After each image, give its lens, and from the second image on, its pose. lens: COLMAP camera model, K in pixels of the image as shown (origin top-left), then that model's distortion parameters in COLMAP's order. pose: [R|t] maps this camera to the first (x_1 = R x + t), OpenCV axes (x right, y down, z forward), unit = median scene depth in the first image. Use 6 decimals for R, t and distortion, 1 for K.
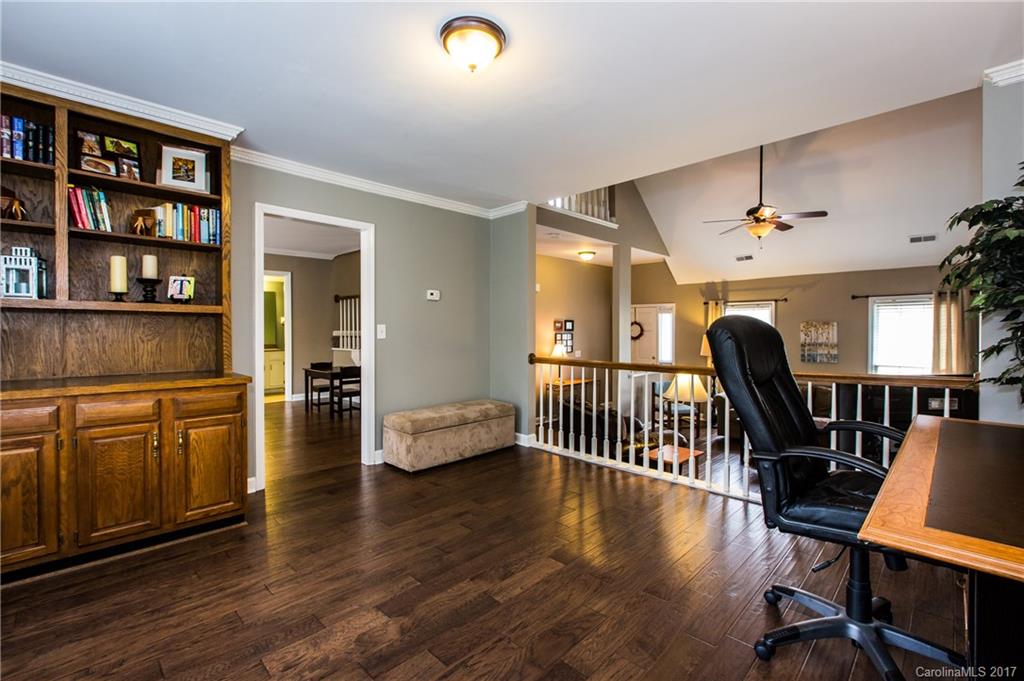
lens RADIAL K [[457.5, 0, 508.9], [0, 457.5, 334.1], [0, 0, 1]] dist [-0.002868, -0.000749]
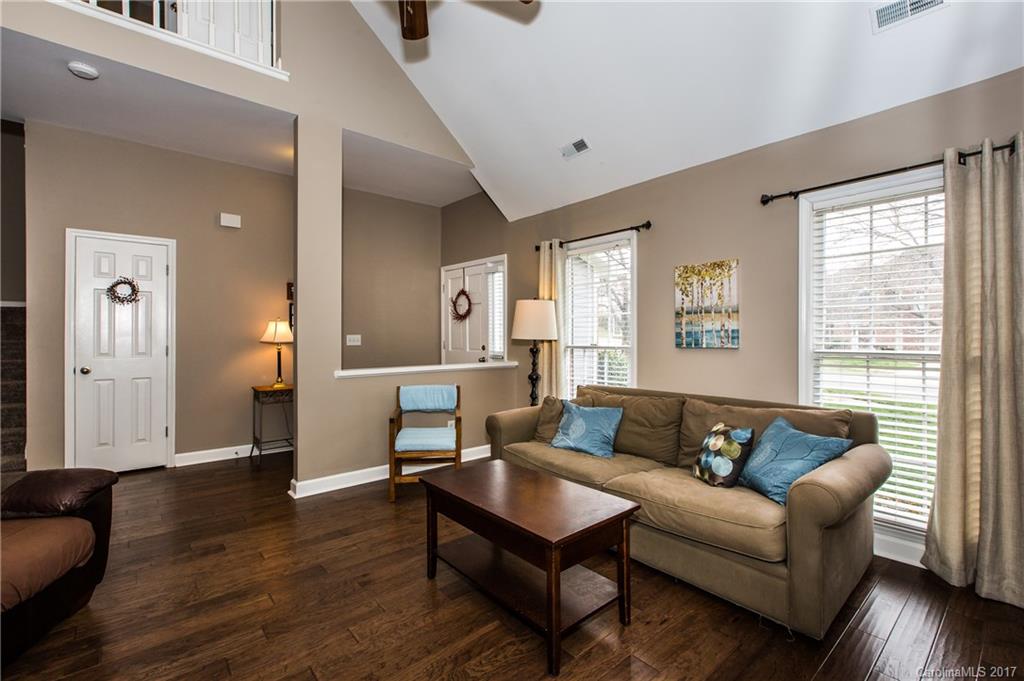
lens RADIAL K [[457.5, 0, 505.1], [0, 457.5, 334.7], [0, 0, 1]] dist [-0.002868, -0.000749]
pose [[0.996427, 0.002257, -0.084430, 0.504861], [-0.003274, 0.999924, -0.011906, 0.053506], [0.084397, 0.012140, 0.996358, 0.503166]]
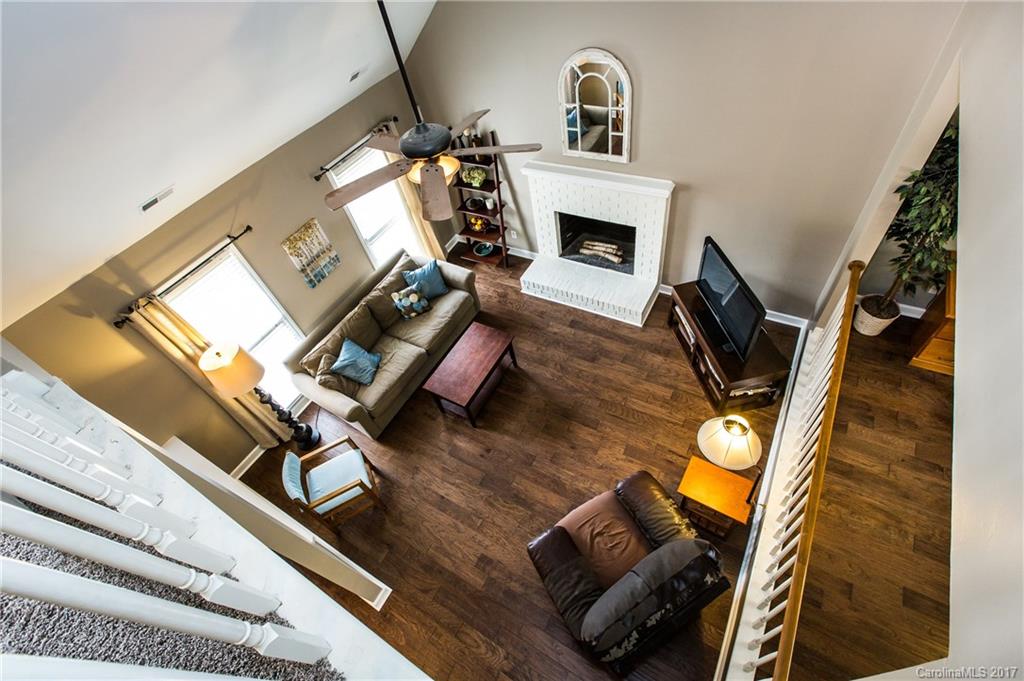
lens RADIAL K [[457.5, 0, 512.7], [0, 457.5, 340.2], [0, 0, 1]] dist [-0.002868, -0.000749]
pose [[-0.256133, -0.708600, 0.657481, 0.042744], [0.164323, 0.638352, 0.752000, -0.372343], [-0.952572, 0.300652, -0.047064, 0.772585]]
